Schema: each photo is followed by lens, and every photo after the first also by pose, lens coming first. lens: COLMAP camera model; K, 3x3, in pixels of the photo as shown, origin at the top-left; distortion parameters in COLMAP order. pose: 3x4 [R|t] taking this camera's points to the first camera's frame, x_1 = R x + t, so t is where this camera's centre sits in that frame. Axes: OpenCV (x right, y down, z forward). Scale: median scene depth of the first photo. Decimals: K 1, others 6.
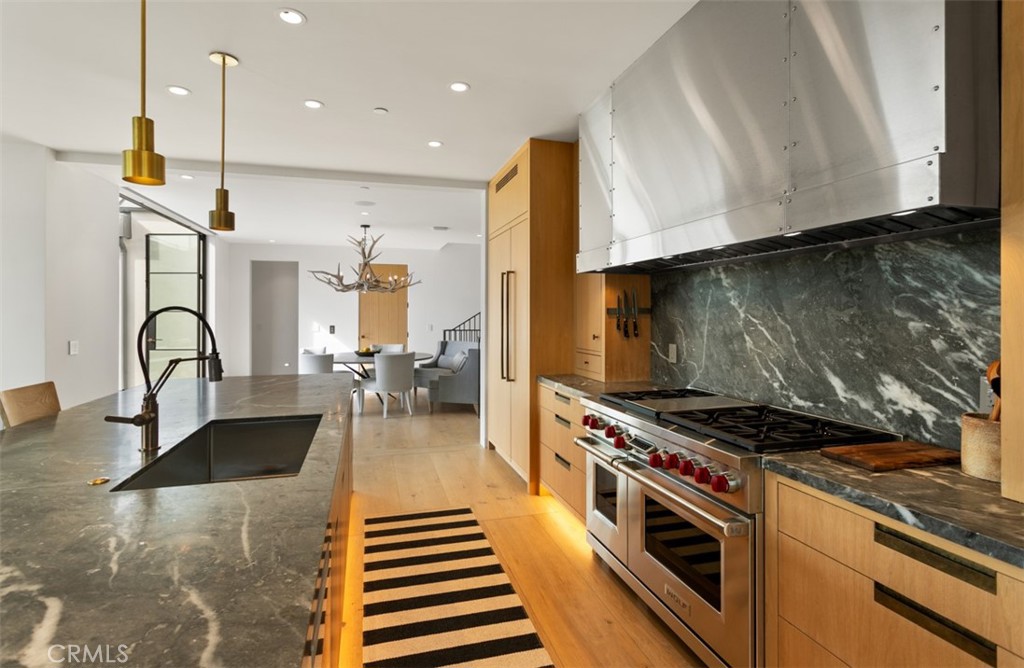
lens RADIAL K [[502.7, 0, 530.7], [0, 502.7, 315.2], [0, 0, 1]] dist [0.021382, -0.000119]
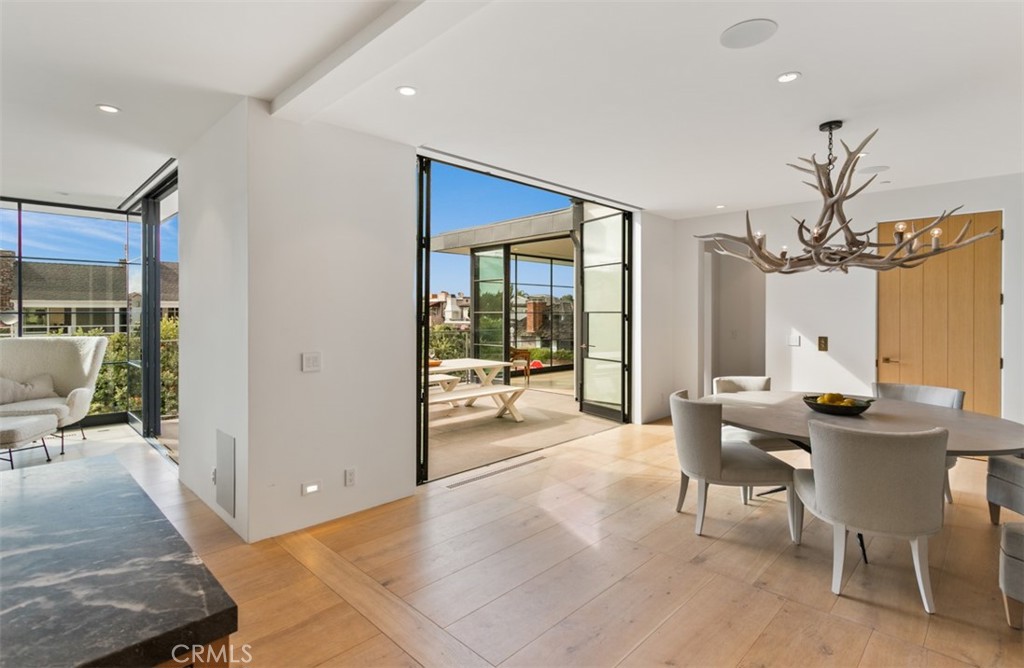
lens RADIAL K [[502.7, 0, 530.7], [0, 502.7, 315.2], [0, 0, 1]] dist [0.021382, -0.000119]
pose [[0.479368, 0.004395, -0.877603, -0.127401], [-0.004702, 0.999986, 0.002439, -0.011687], [0.877601, 0.002957, 0.479382, 1.258096]]
